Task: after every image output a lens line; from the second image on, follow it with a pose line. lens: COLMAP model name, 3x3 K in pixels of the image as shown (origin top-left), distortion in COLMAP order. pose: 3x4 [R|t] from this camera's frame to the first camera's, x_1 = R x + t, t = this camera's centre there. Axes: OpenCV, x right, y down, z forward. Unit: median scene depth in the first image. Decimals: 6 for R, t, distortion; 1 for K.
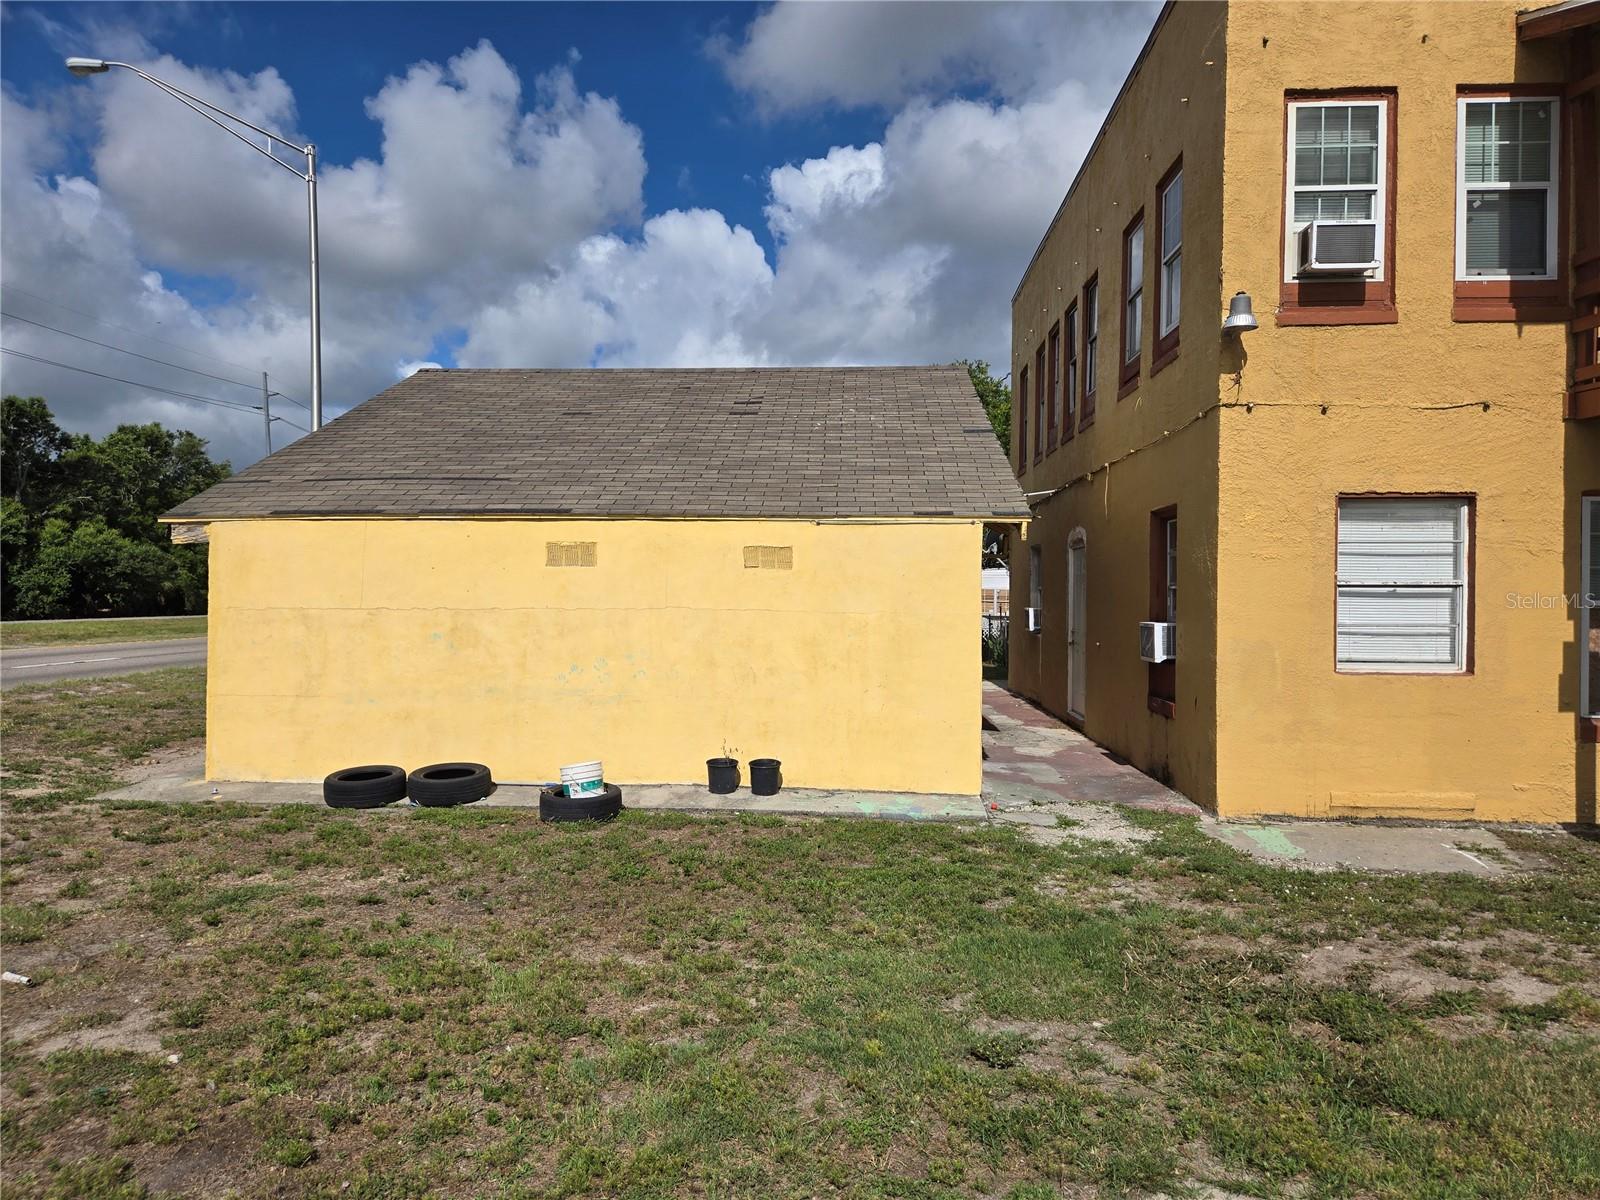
lens RADIAL K [[1065.6, 0, 796.8], [0, 1065.6, 605.8], [0, 0, 1]] dist [0.071142, -0.061147]
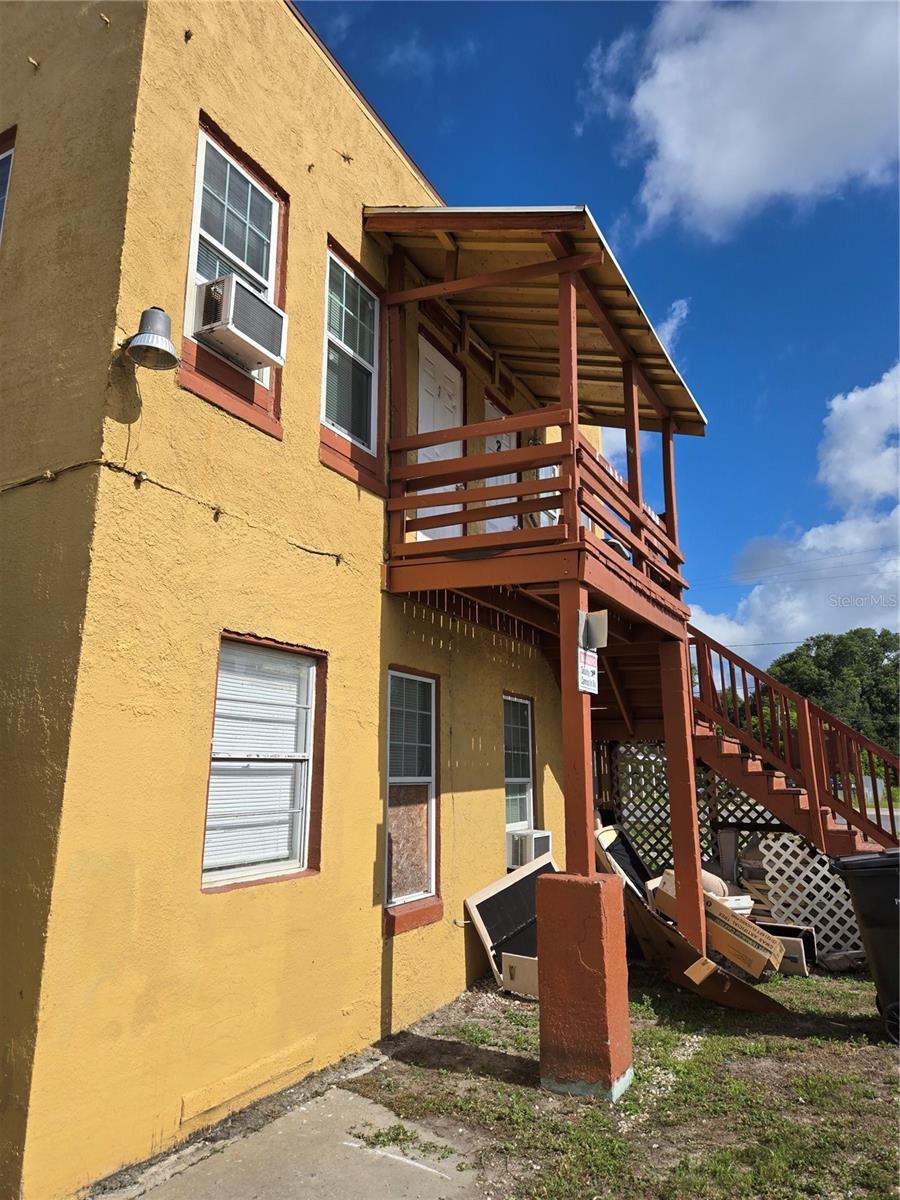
lens RADIAL K [[799.2, 0, 434.1], [0, 799.2, 580.4], [0, 0, 1]] dist [0.071142, -0.061147]
pose [[0.429915, 0.207604, 0.878677, 0.077212], [0.004747, 0.972672, -0.232134, -0.009219], [-0.902857, 0.103968, 0.417181, 0.639081]]
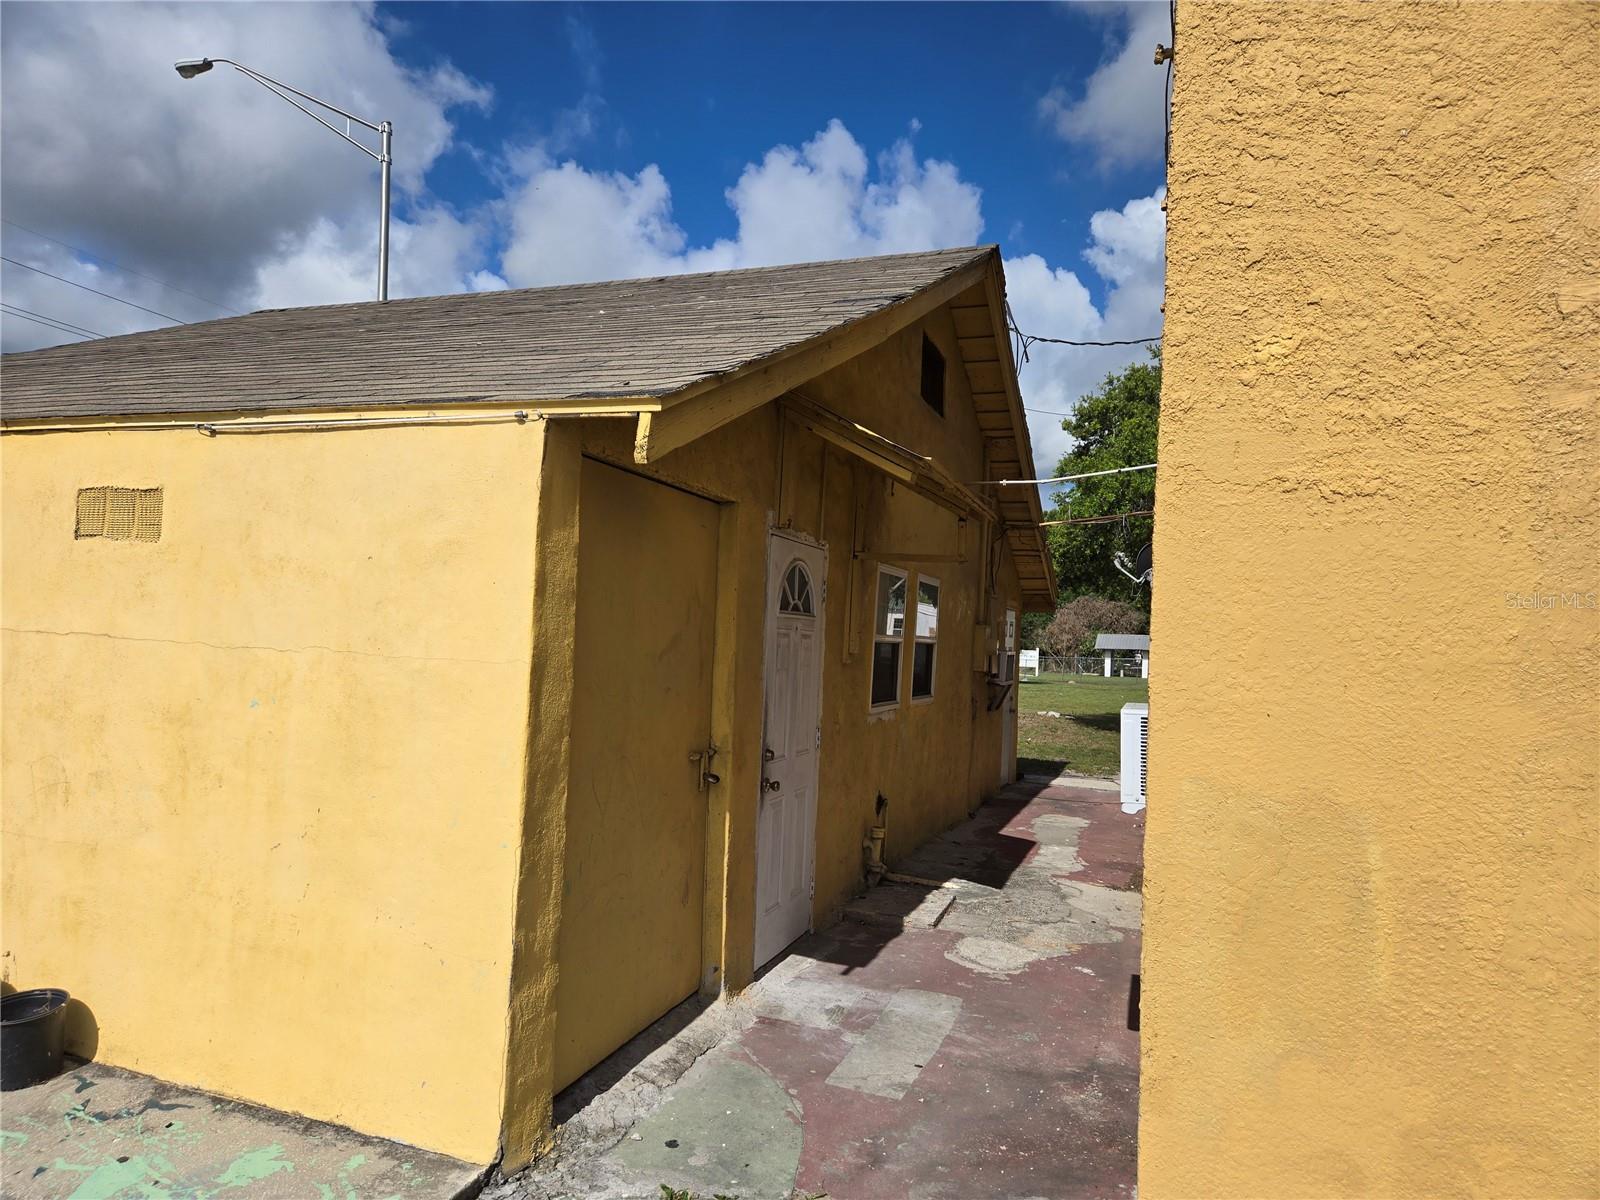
lens RADIAL K [[1065.6, 0, 786.8], [0, 1065.6, 618.8], [0, 0, 1]] dist [0.071142, -0.061147]
pose [[0.957312, 0.025998, -0.287886, 0.382836], [-0.035003, 0.999044, -0.026177, -0.000953], [0.286930, 0.035136, 0.957307, 0.701970]]
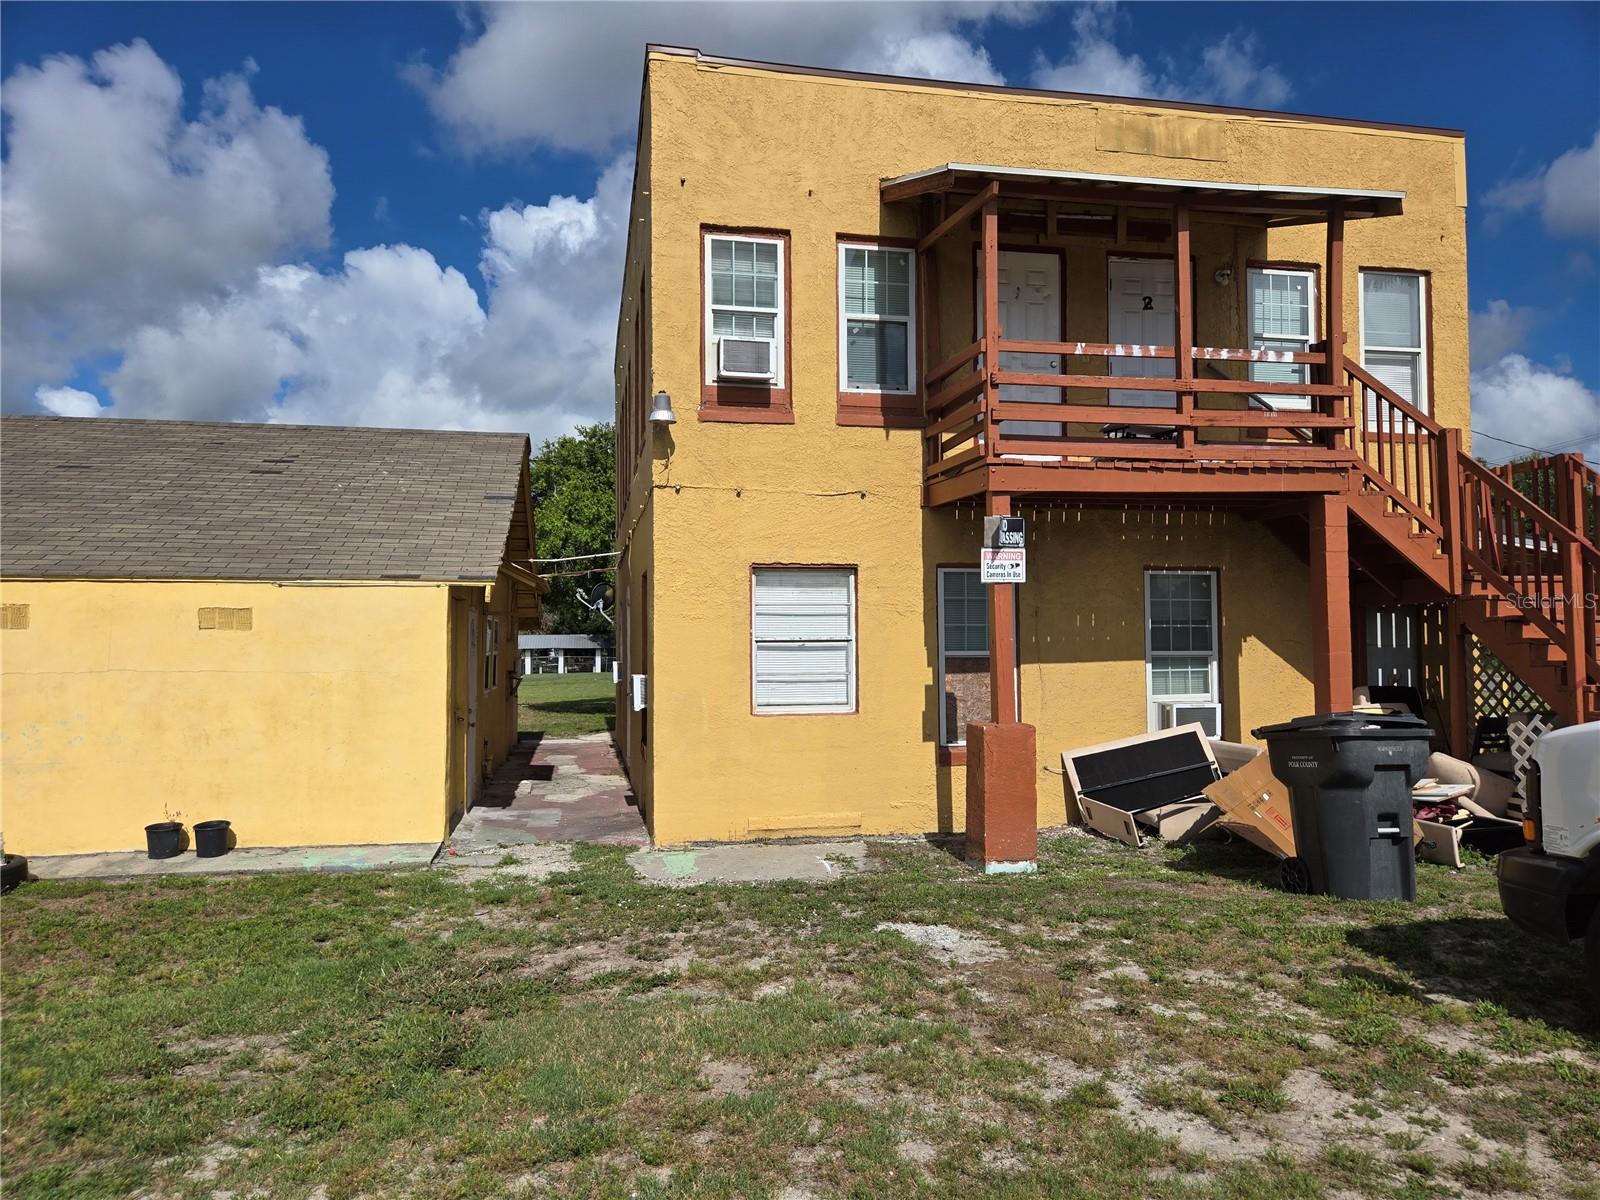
lens RADIAL K [[1065.6, 0, 797.0], [0, 1065.6, 610.3], [0, 0, 1]] dist [0.071142, -0.061147]
pose [[0.964675, -0.003228, 0.263423, 0.240373], [0.014163, 0.999114, -0.039624, -0.005747], [-0.263062, 0.041955, 0.963866, -0.138421]]
